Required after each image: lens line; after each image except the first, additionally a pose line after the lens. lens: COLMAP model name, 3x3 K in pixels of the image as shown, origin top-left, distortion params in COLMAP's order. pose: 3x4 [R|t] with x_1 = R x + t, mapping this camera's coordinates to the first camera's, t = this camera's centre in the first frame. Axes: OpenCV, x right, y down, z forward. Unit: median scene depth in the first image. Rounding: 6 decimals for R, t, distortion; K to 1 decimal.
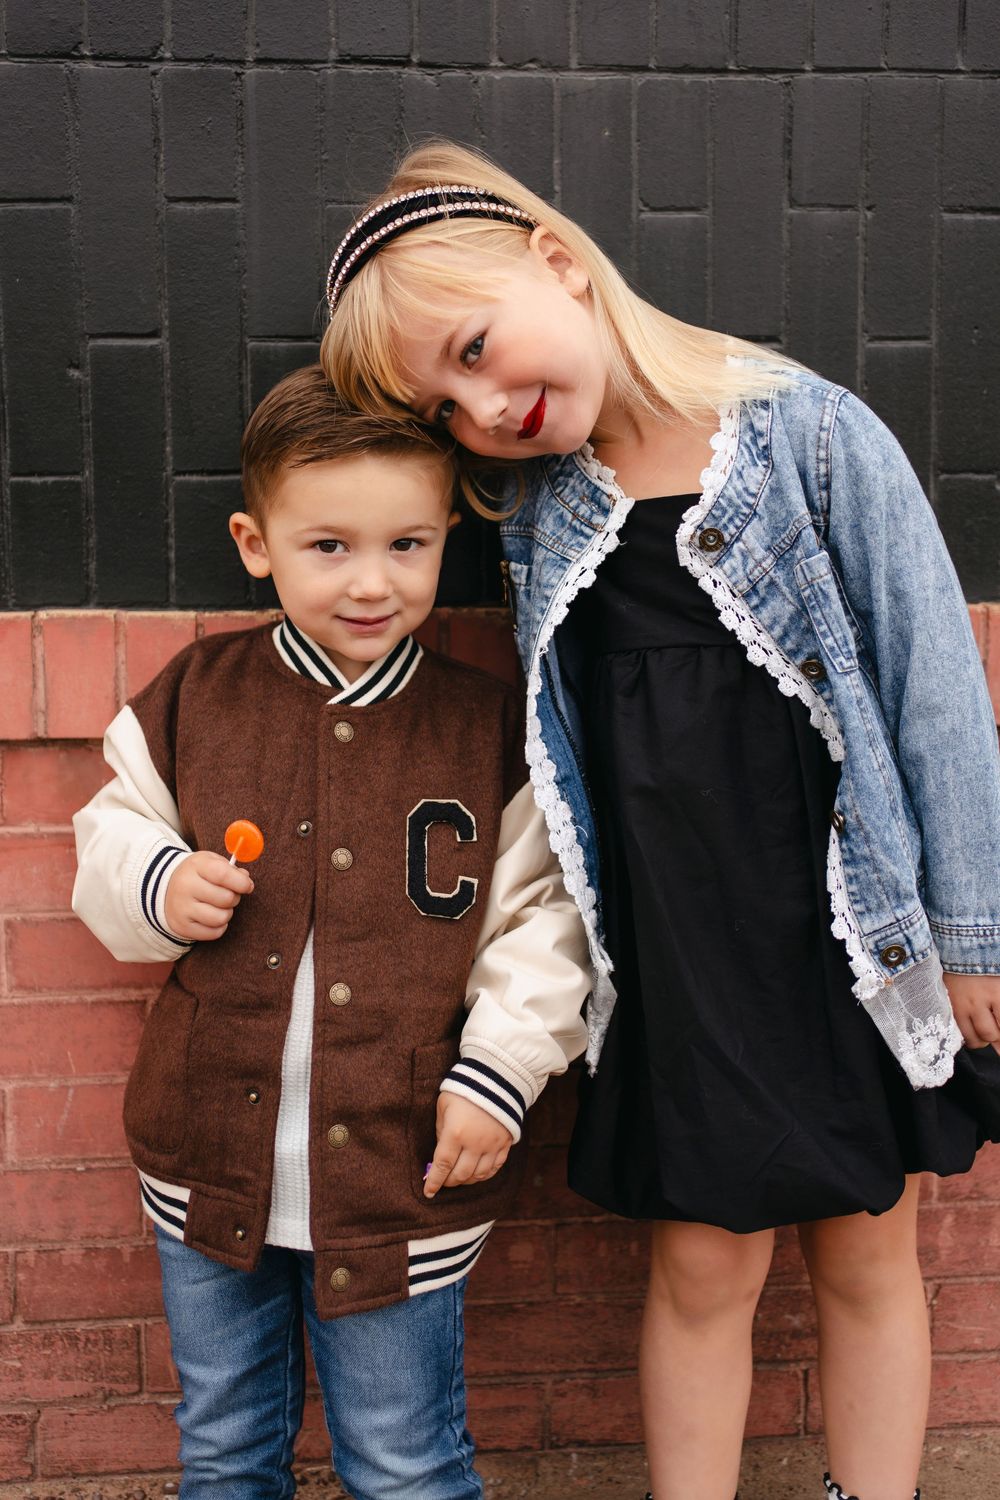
lens RADIAL K [[1554.8, 0, 500.3], [0, 1554.8, 673.8], [0, 0, 1]] dist [0.005028, 0.005331]
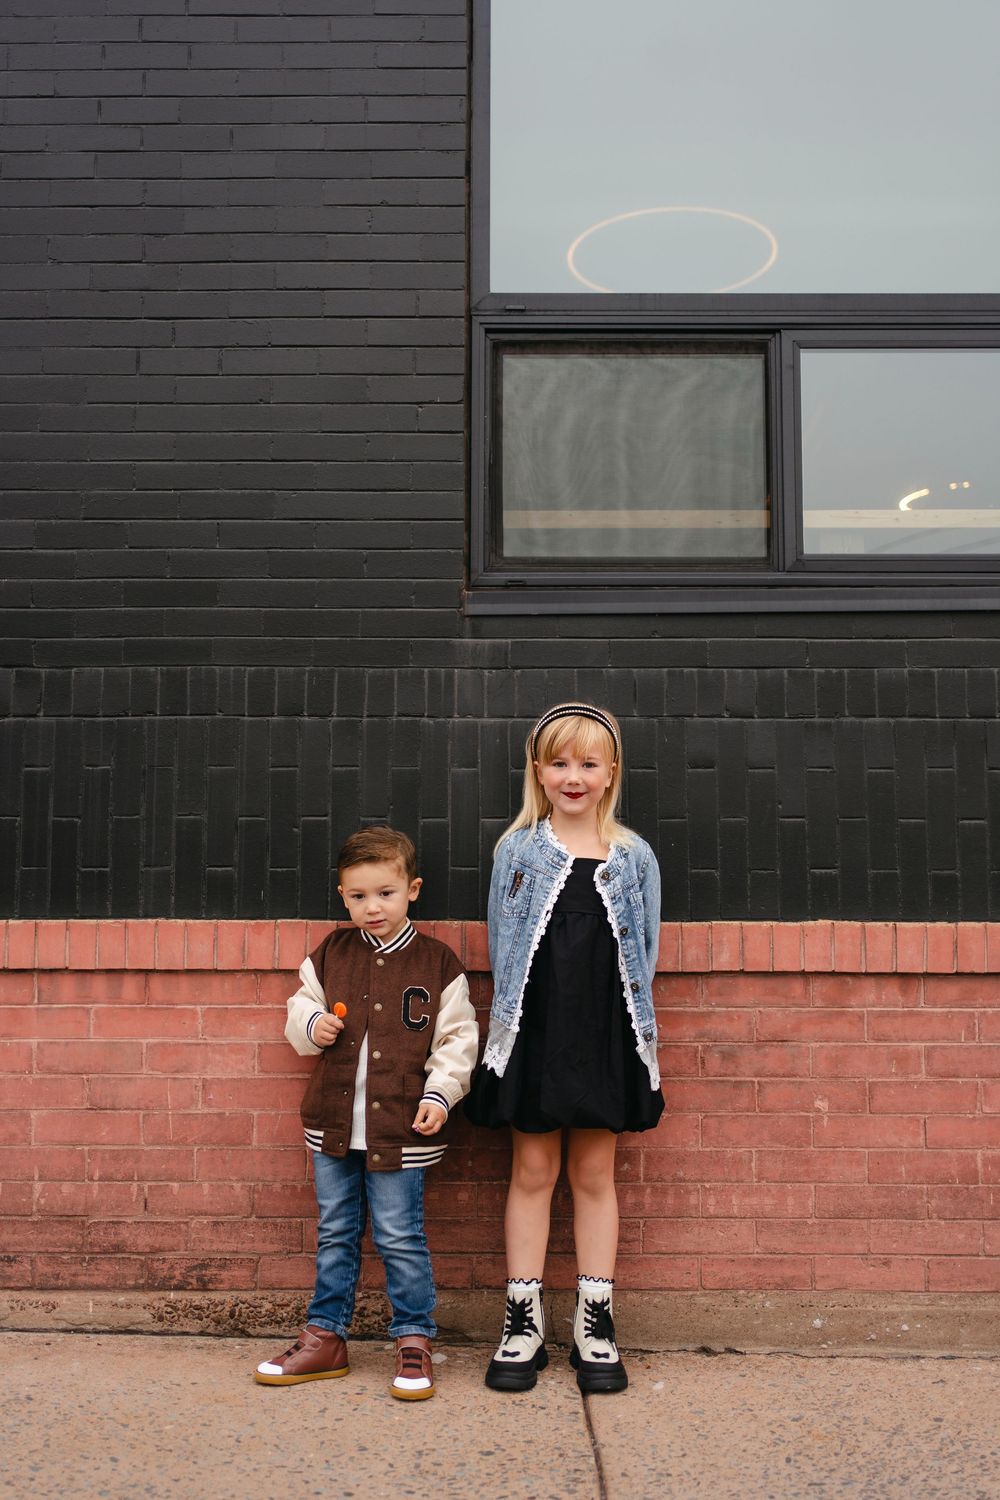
lens RADIAL K [[1424.2, 0, 522.2], [0, 1424.2, 740.2], [0, 0, 1]] dist [0.002891, 0.034488]
pose [[0.996637, 0.003733, -0.081860, 0.303882], [-0.017725, 0.985134, -0.170868, 0.063273], [0.080005, 0.171744, 0.981887, -1.353625]]
